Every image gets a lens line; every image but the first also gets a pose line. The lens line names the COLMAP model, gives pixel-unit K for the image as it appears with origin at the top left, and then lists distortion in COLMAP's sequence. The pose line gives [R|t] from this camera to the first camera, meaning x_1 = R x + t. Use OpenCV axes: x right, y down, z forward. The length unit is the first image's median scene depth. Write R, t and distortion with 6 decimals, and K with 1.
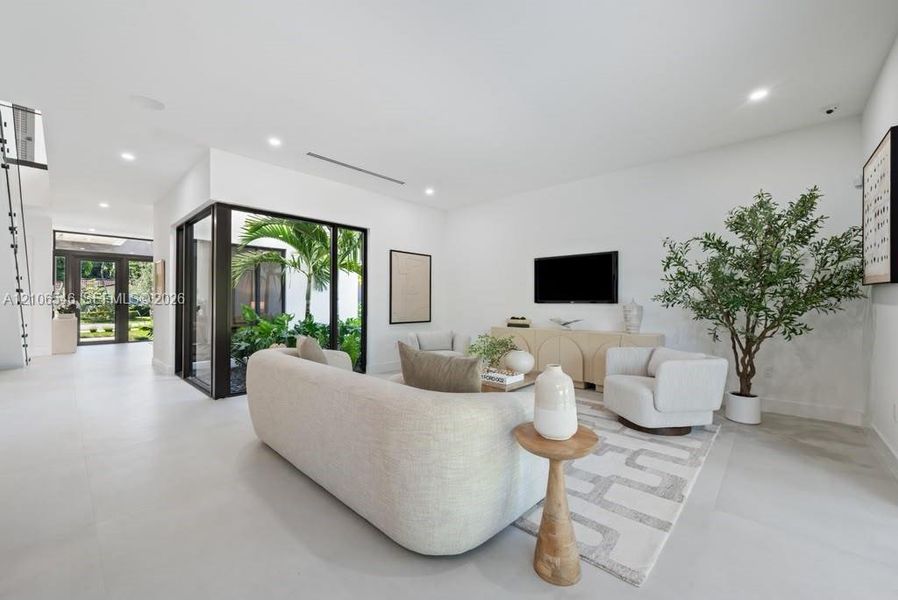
lens RADIAL K [[354.9, 0, 449.7], [0, 354.9, 301.4], [0, 0, 1]] dist [-0.001062, -0.000031]
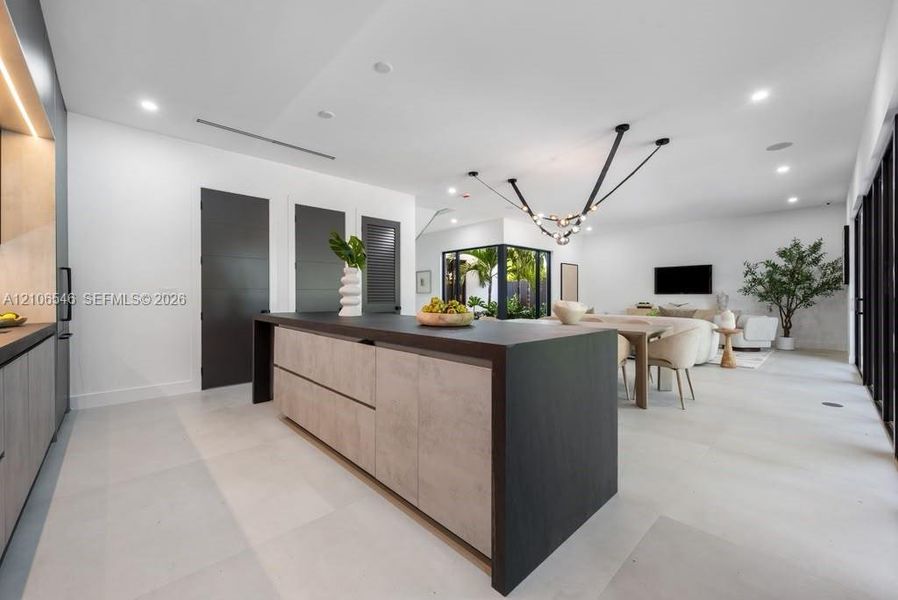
lens RADIAL K [[354.9, 0, 447.9], [0, 354.9, 297.8], [0, 0, 1]] dist [-0.001062, -0.000031]
pose [[0.996848, -0.005840, -0.079117, -0.981154], [0.006383, 0.999958, 0.006610, 0.007186], [0.079075, -0.007094, 0.996843, -1.228075]]
